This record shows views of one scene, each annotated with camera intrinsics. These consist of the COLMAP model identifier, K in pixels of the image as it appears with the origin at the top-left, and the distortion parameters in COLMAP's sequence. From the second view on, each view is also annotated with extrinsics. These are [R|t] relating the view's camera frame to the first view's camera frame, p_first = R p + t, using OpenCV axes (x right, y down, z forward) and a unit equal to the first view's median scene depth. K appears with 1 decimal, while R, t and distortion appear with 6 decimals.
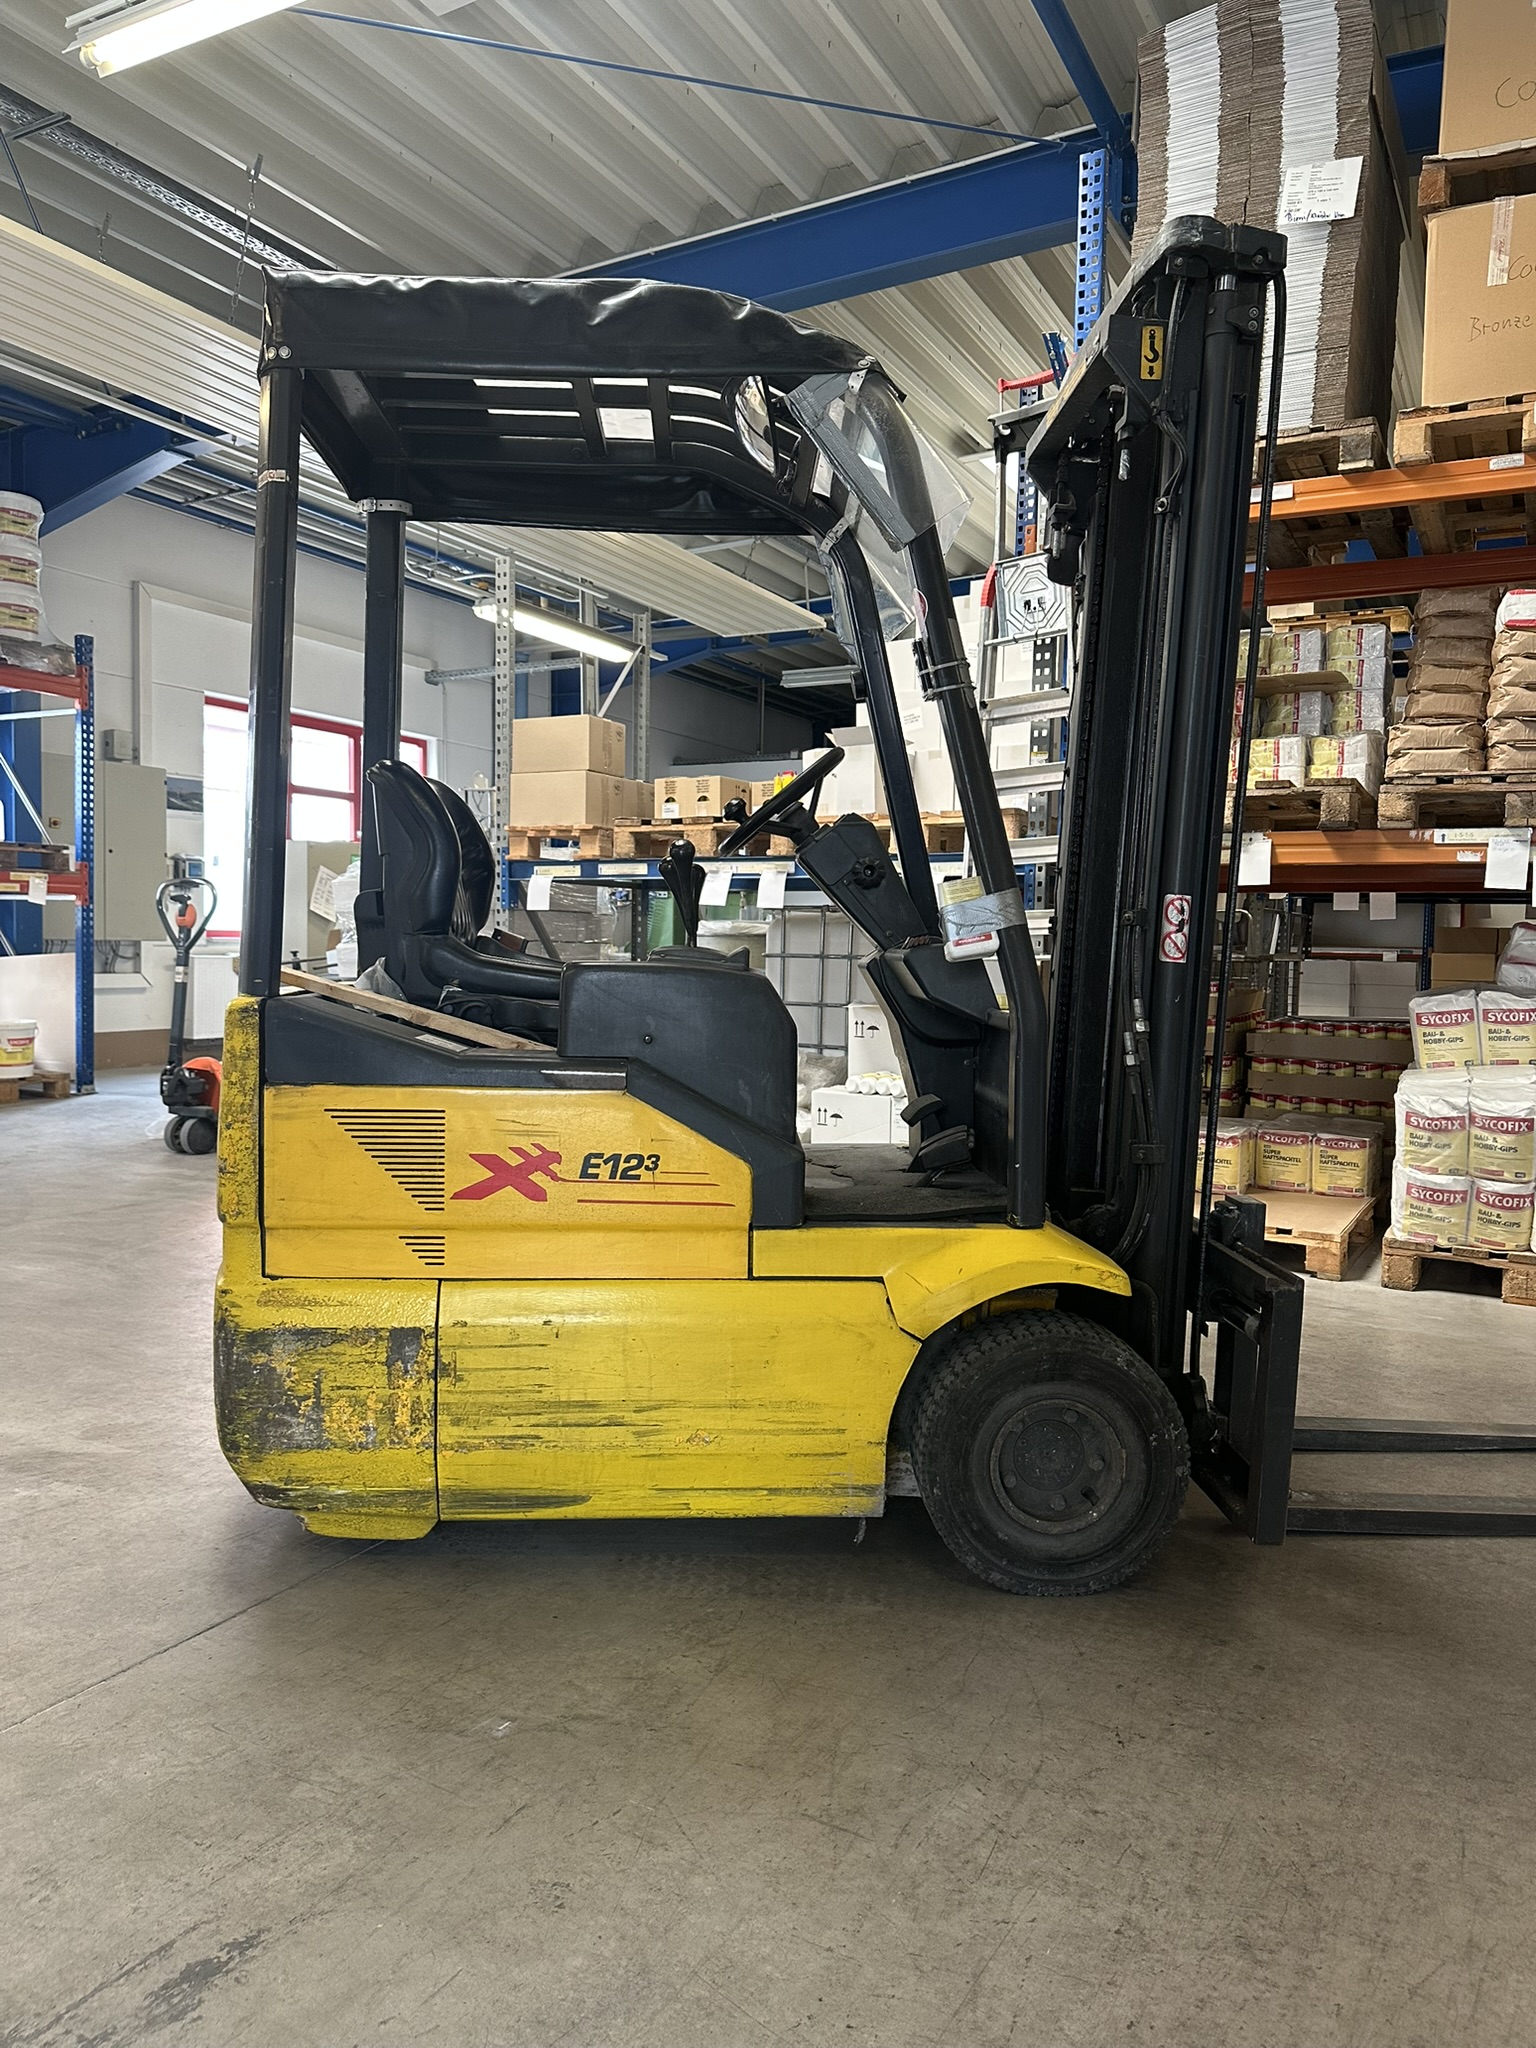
lens RADIAL K [[1447.3, 0, 767.3], [0, 1447.3, 1033.0], [0, 0, 1]] dist [0.007002, -0.010850]
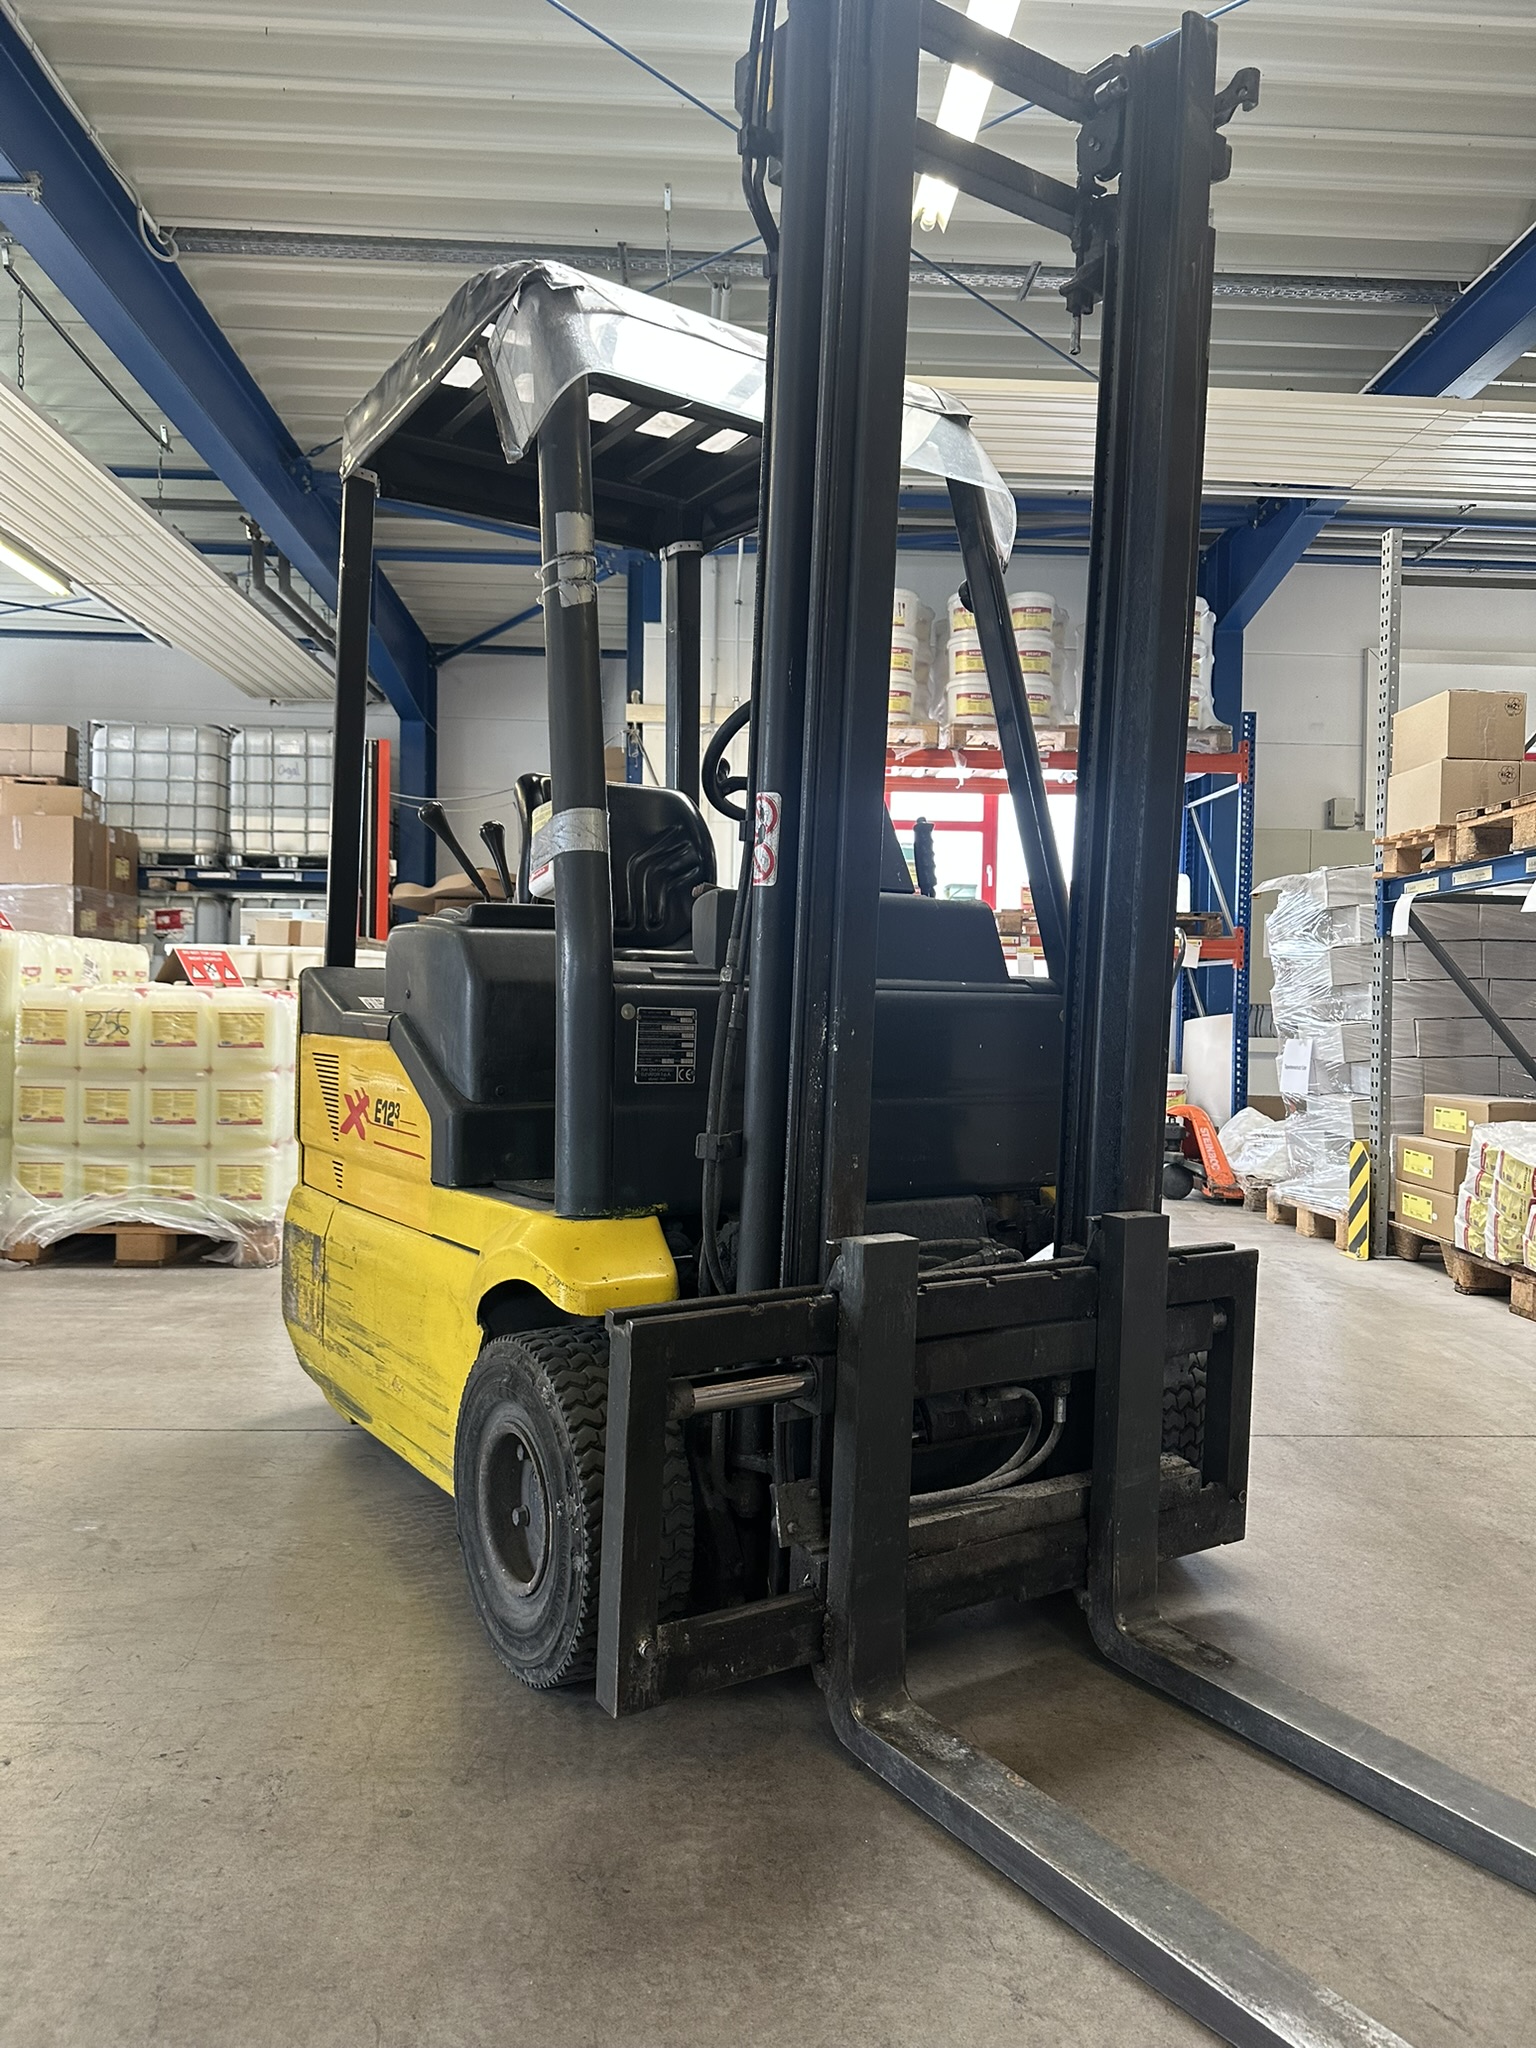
lens RADIAL K [[1447.3, 0, 767.3], [0, 1447.3, 1019.8], [0, 0, 1]] dist [0.007002, -0.010850]
pose [[0.499334, -0.011586, -0.866332, 0.980561], [-0.055610, 0.997420, -0.045392, 0.057056], [0.864623, 0.070842, 0.497402, 0.705186]]
